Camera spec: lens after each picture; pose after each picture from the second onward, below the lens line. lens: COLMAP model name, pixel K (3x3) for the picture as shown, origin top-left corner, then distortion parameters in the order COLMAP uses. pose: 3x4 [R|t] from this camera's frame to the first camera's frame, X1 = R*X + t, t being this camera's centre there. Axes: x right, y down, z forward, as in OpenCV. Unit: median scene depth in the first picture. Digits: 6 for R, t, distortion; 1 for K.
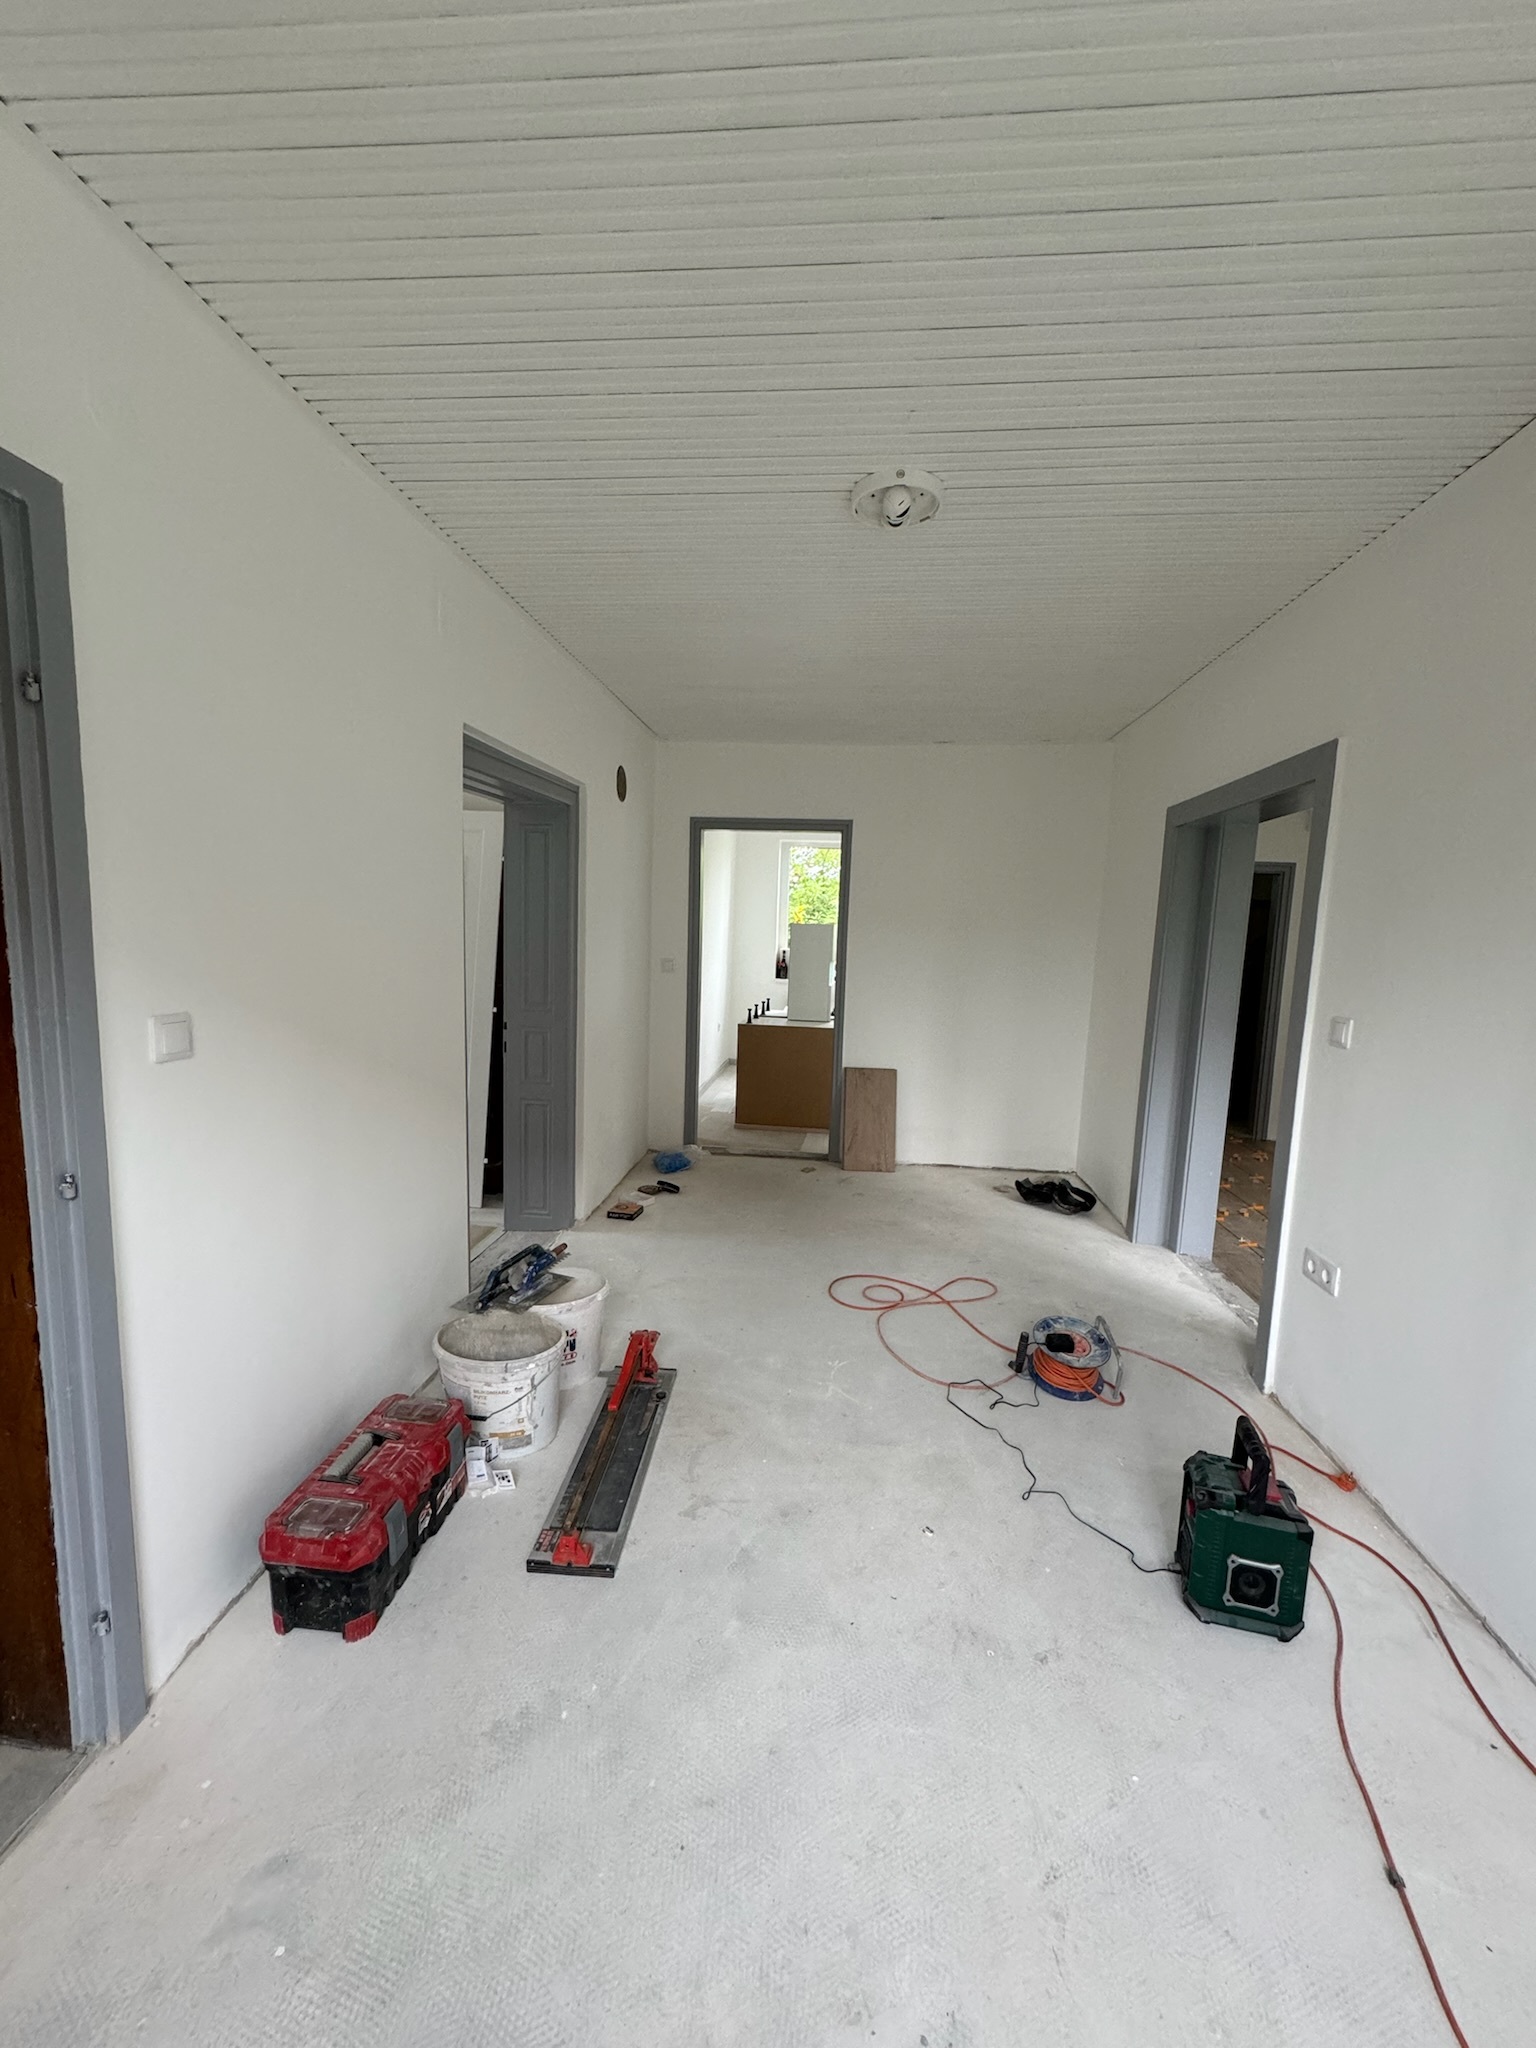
lens RADIAL K [[813.0, 0, 767.6], [0, 813.0, 1018.9], [0, 0, 1]] dist [0.001716, 0.000224]
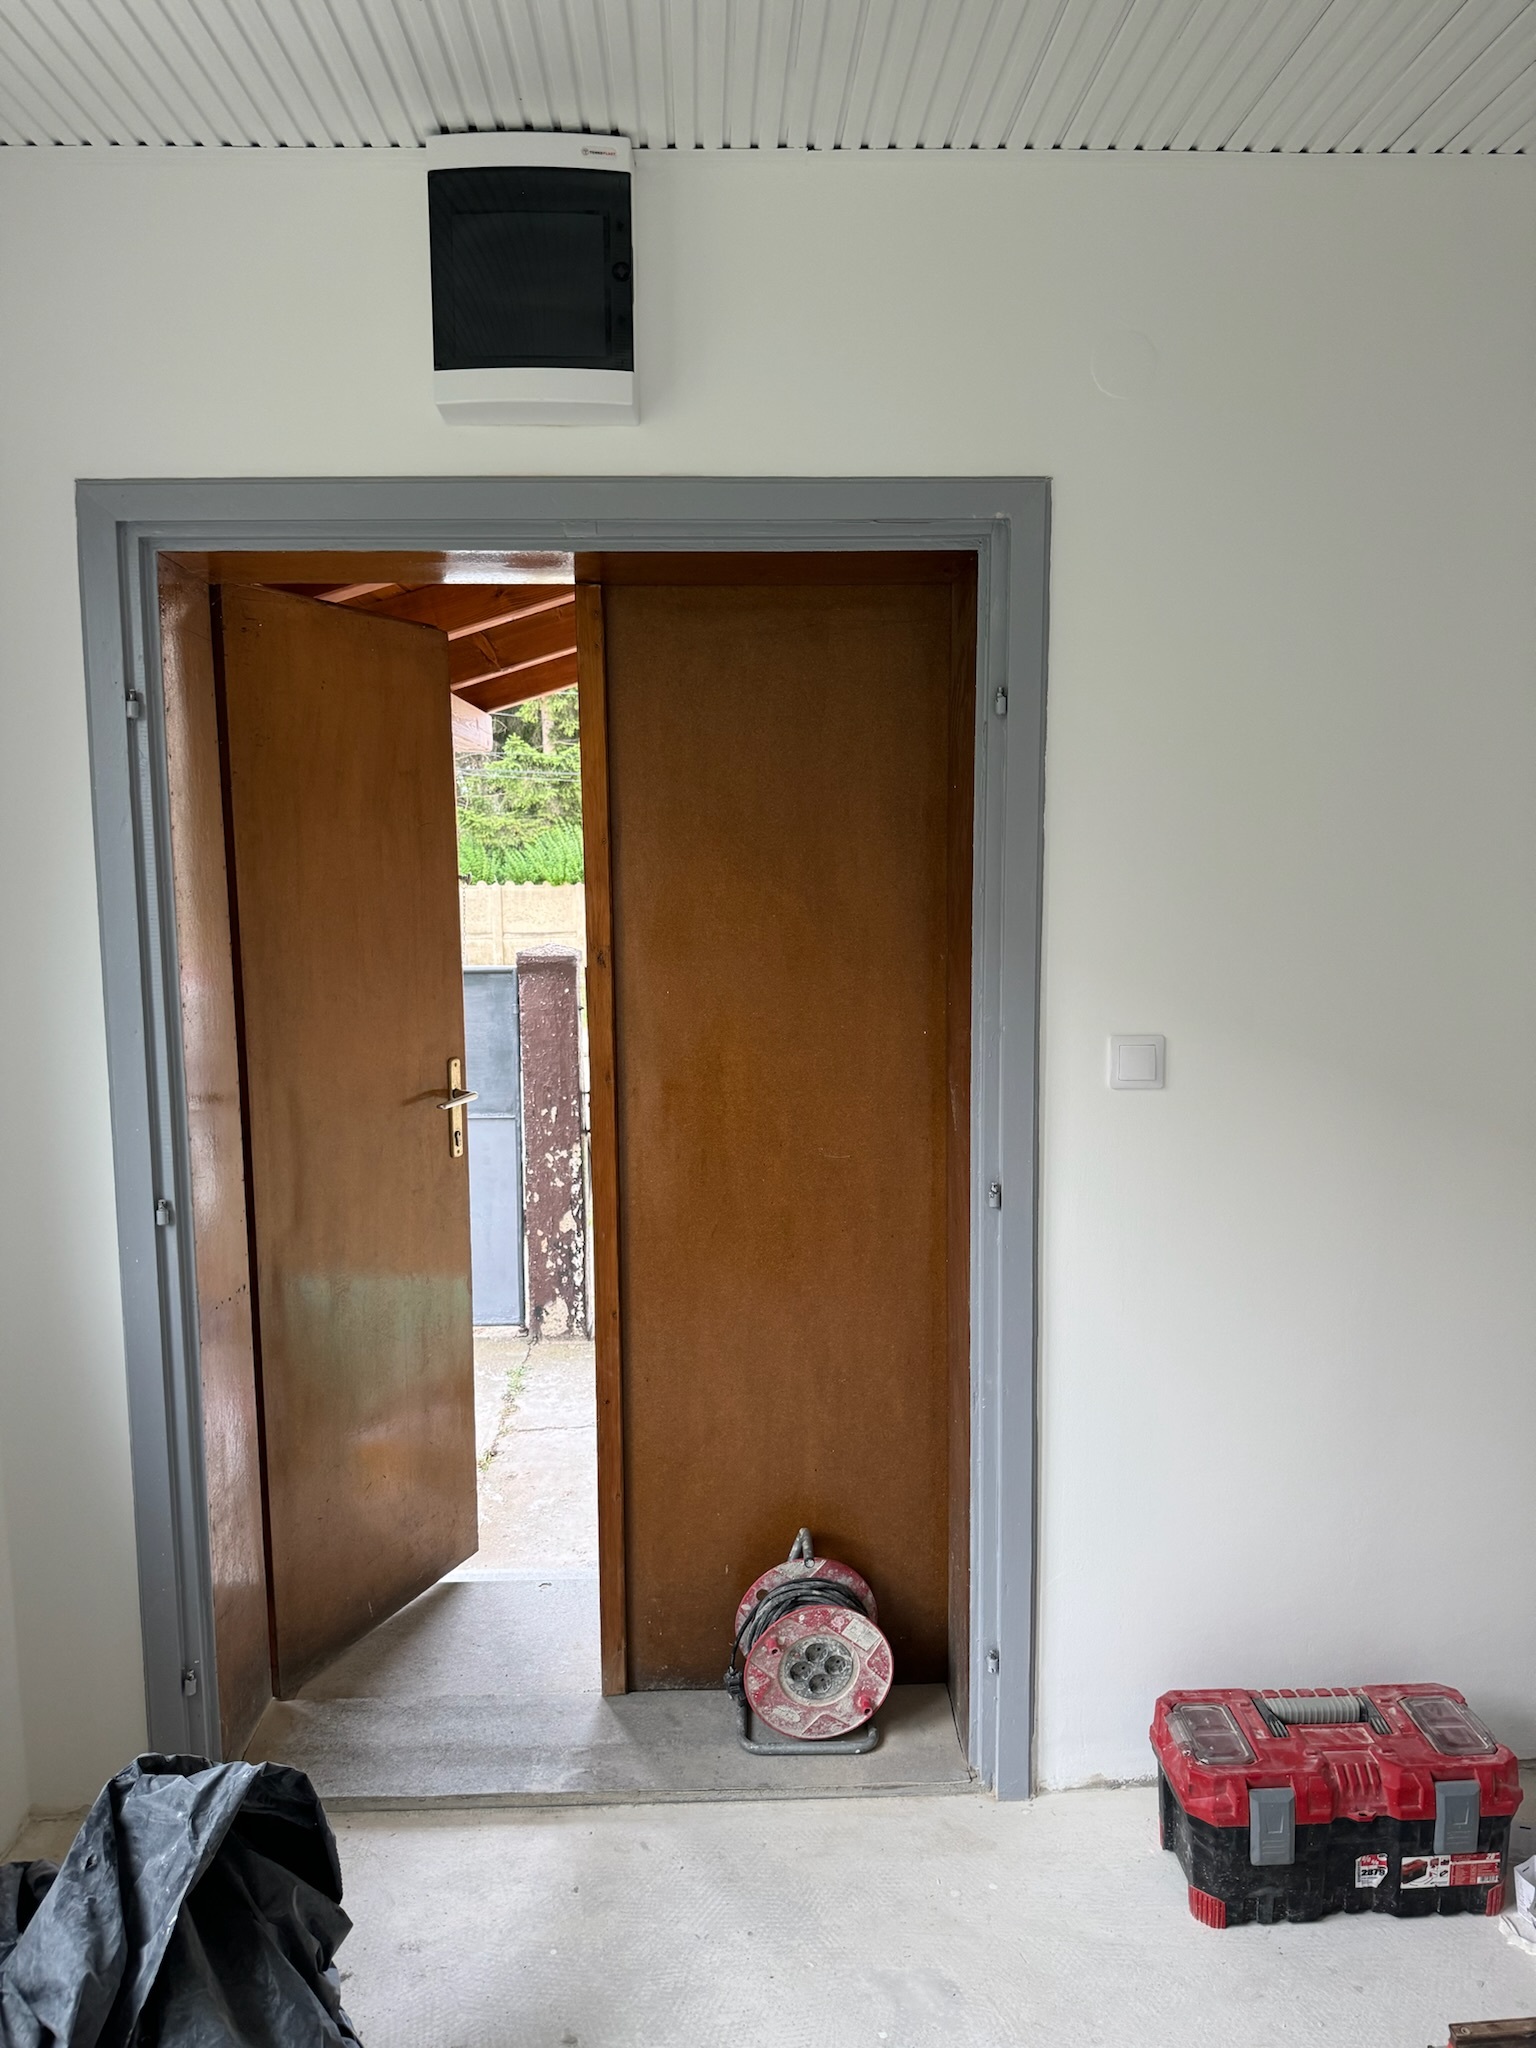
lens RADIAL K [[1465.4, 0, 770.9], [0, 1465.4, 1006.5], [0, 0, 1]] dist [0.008393, -0.007142]
pose [[0.138264, 0.082419, -0.986960, 0.709980], [-0.104138, 0.992217, 0.068269, -0.096097], [0.984905, 0.093341, 0.145770, 0.387907]]
